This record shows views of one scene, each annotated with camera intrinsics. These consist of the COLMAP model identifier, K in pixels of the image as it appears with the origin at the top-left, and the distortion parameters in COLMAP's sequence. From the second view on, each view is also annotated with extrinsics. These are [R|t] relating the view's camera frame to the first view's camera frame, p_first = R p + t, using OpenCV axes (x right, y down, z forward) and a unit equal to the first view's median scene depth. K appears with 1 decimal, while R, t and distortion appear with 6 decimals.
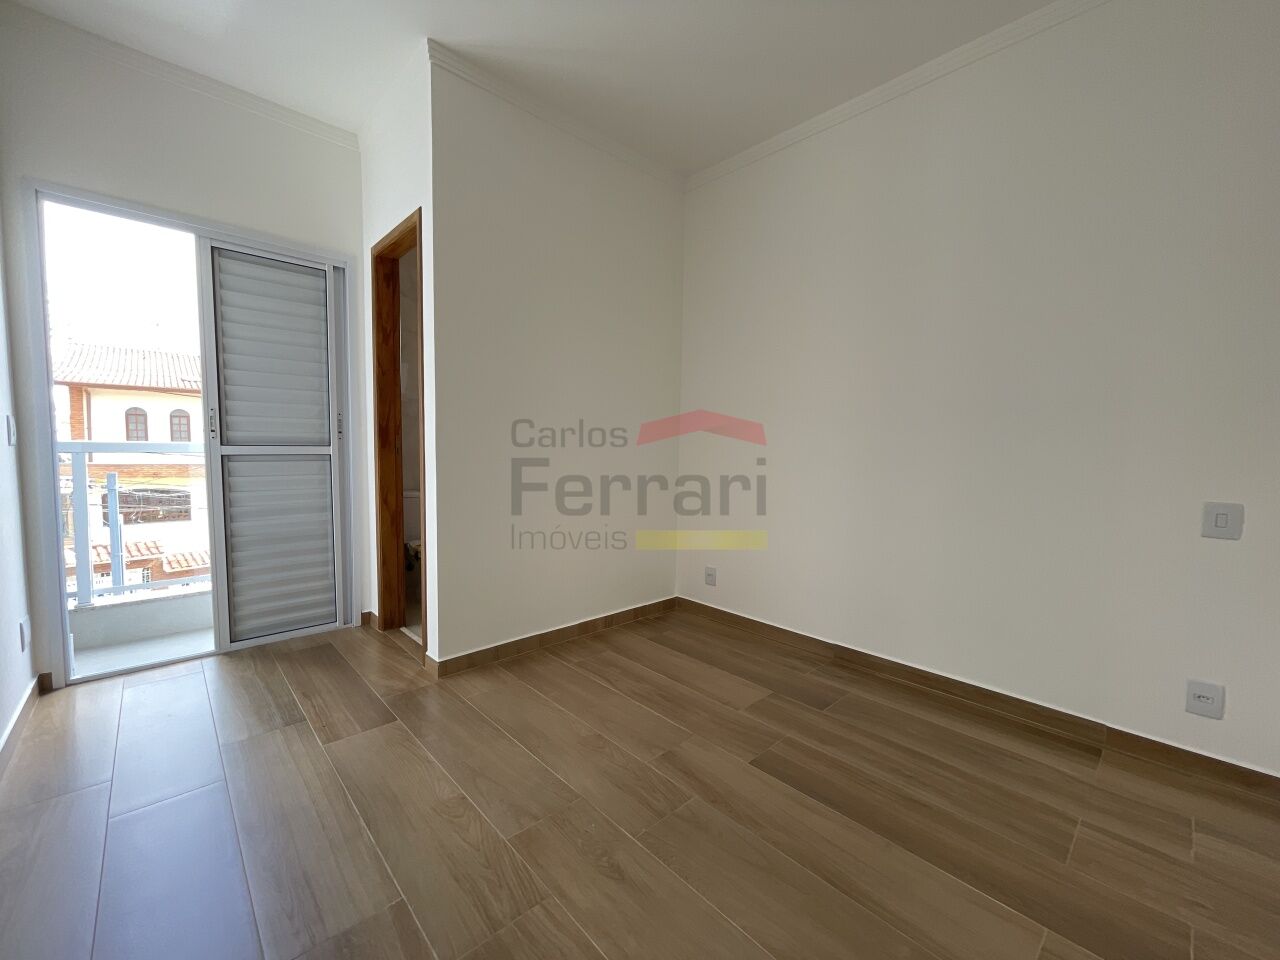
lens RADIAL K [[525.2, 0, 640.0], [0, 525.2, 480.0], [0, 0, 1]] dist [0.001200, 0.000422]
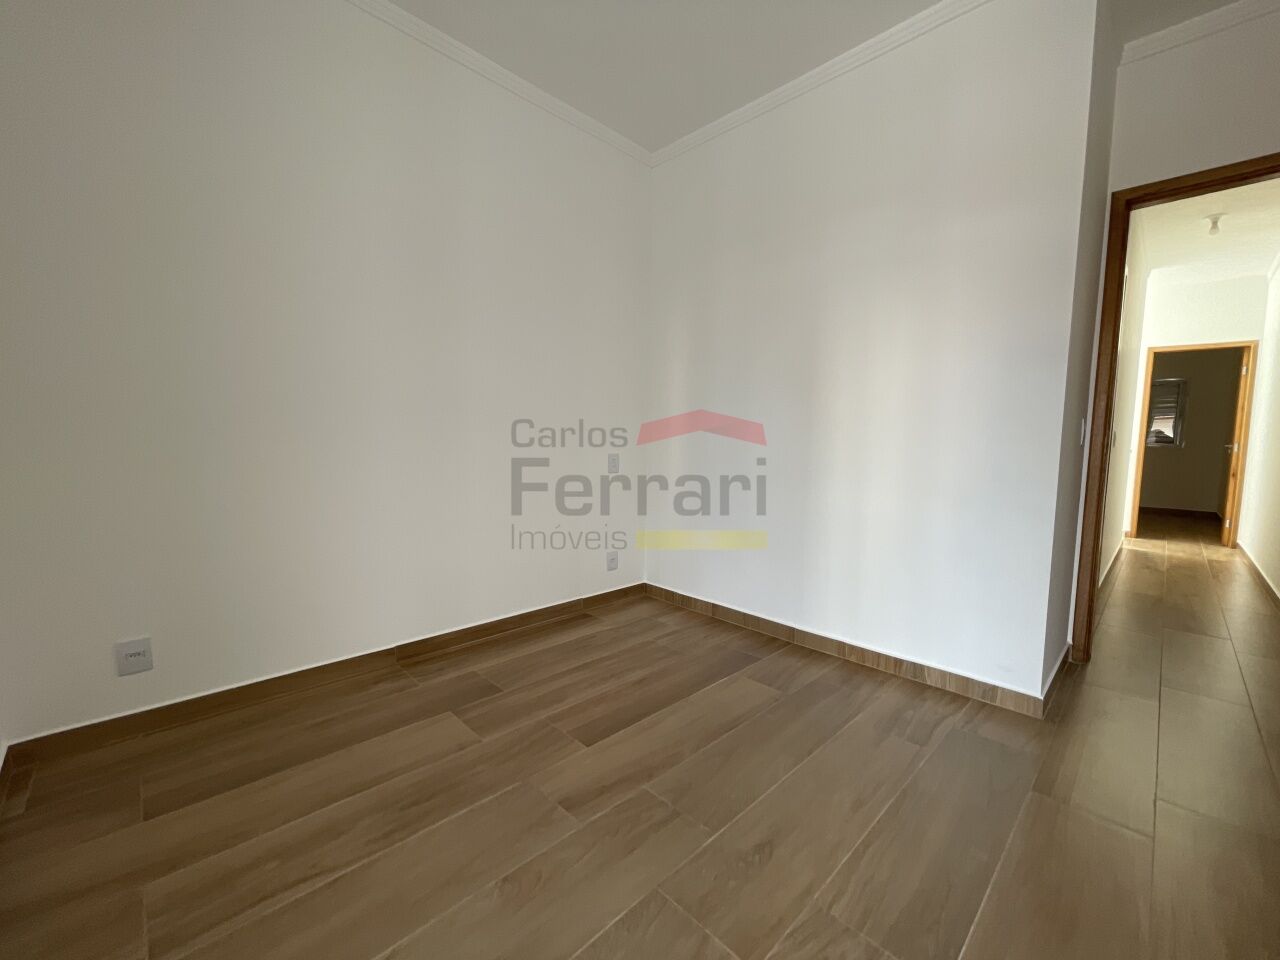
lens RADIAL K [[516.6, 0, 644.4], [0, 516.6, 479.5], [0, 0, 1]] dist [-0.001974, -0.000250]
pose [[-0.028264, -0.094072, 0.995164, -0.693598], [0.047060, 0.994333, 0.095330, -0.036236], [-0.998492, 0.049527, -0.023676, 0.893299]]
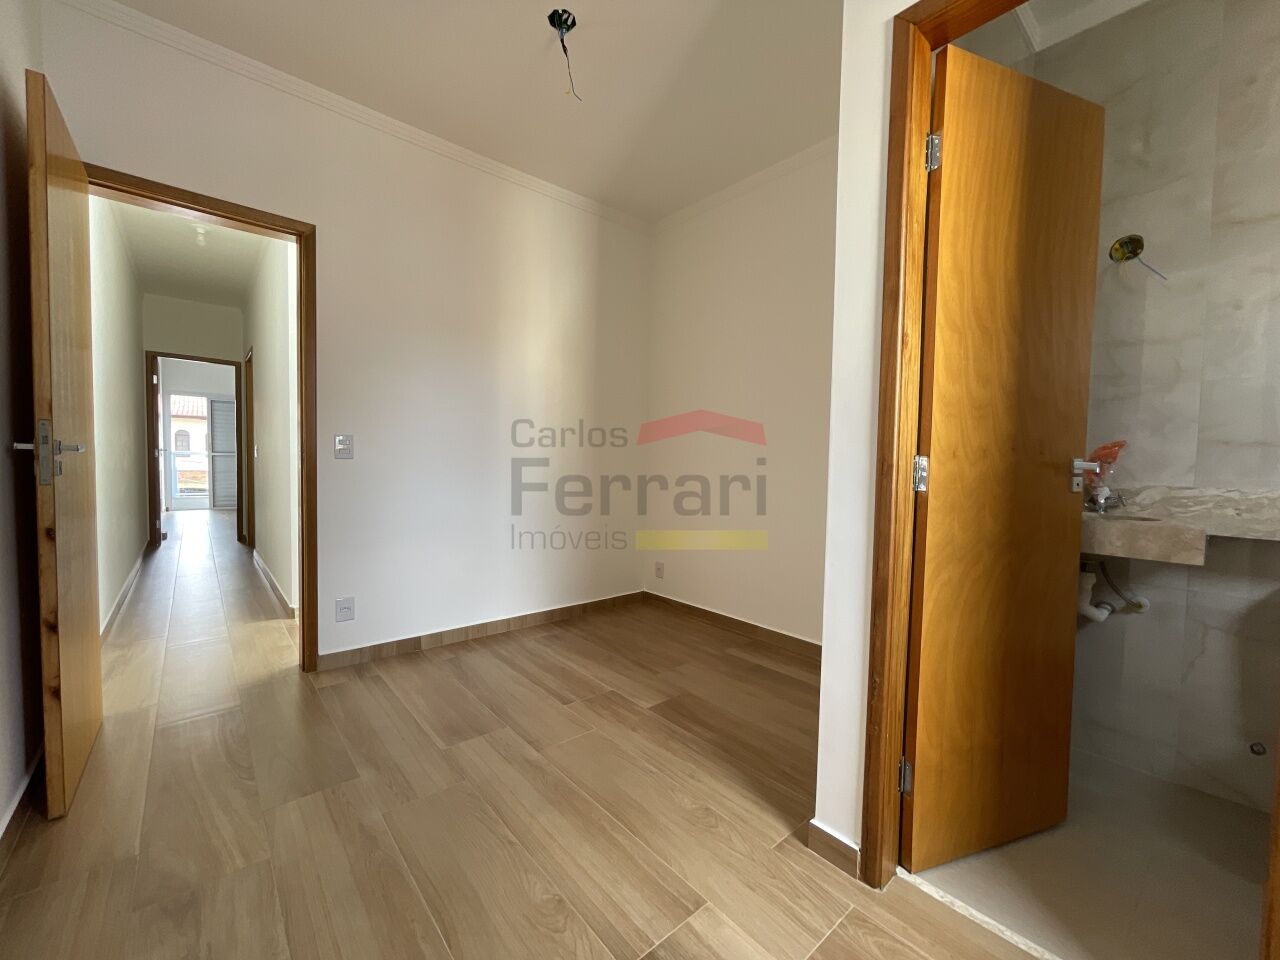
lens RADIAL K [[516.6, 0, 644.4], [0, 516.6, 479.5], [0, 0, 1]] dist [-0.001974, -0.000250]
pose [[0.999656, 0.000668, -0.026224, 0.268782], [-0.001267, 0.999738, -0.022841, 0.023185], [0.026202, 0.022866, 0.999395, -0.292487]]
